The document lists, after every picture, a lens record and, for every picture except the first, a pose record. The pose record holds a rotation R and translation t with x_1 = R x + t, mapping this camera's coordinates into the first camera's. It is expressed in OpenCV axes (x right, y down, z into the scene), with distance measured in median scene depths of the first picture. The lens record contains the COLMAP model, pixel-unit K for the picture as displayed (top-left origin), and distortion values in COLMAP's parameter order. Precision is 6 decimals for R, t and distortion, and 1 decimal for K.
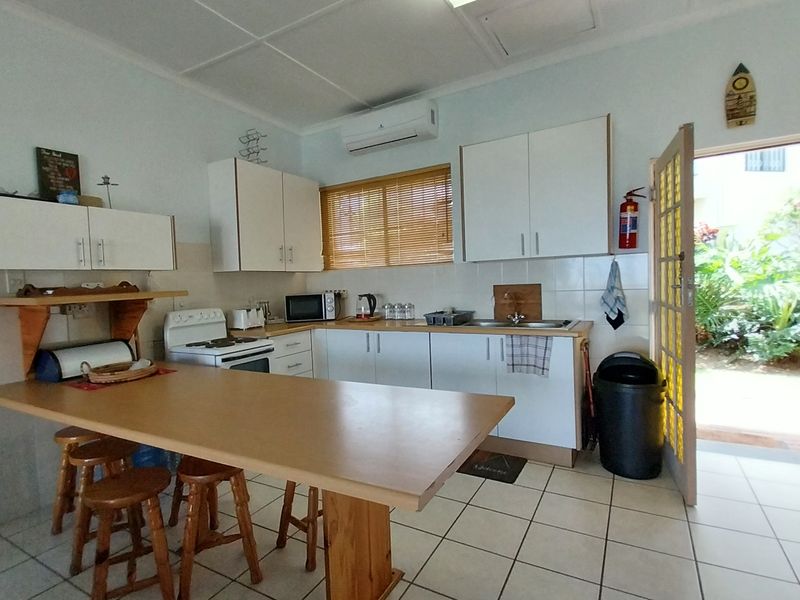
lens RADIAL K [[425.2, 0, 399.8], [0, 425.2, 298.6], [0, 0, 1]] dist [0.024516, -0.013634]
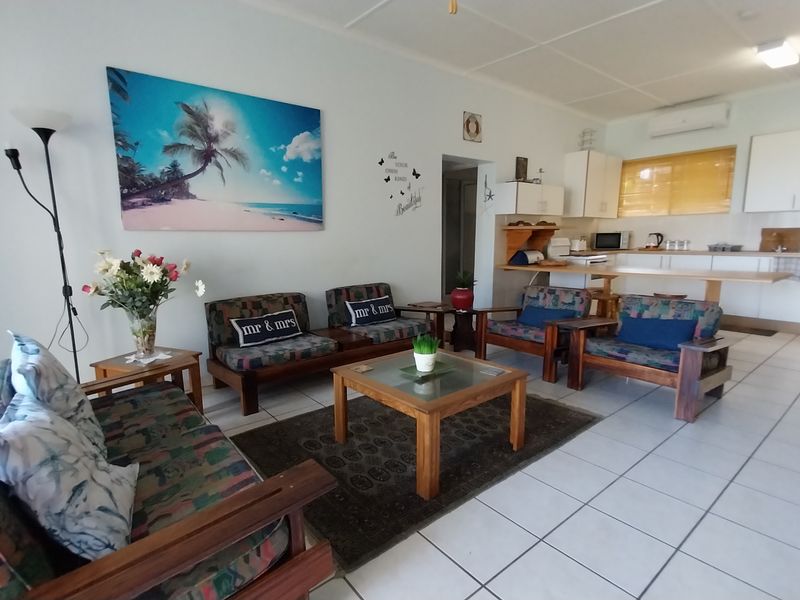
lens RADIAL K [[425.2, 0, 399.5], [0, 425.2, 300.7], [0, 0, 1]] dist [0.024516, -0.013634]
pose [[0.926484, 0.086571, -0.366242, -0.369135], [-0.044153, 0.991466, 0.122665, 0.087920], [0.373735, -0.097477, 0.922399, -0.859893]]
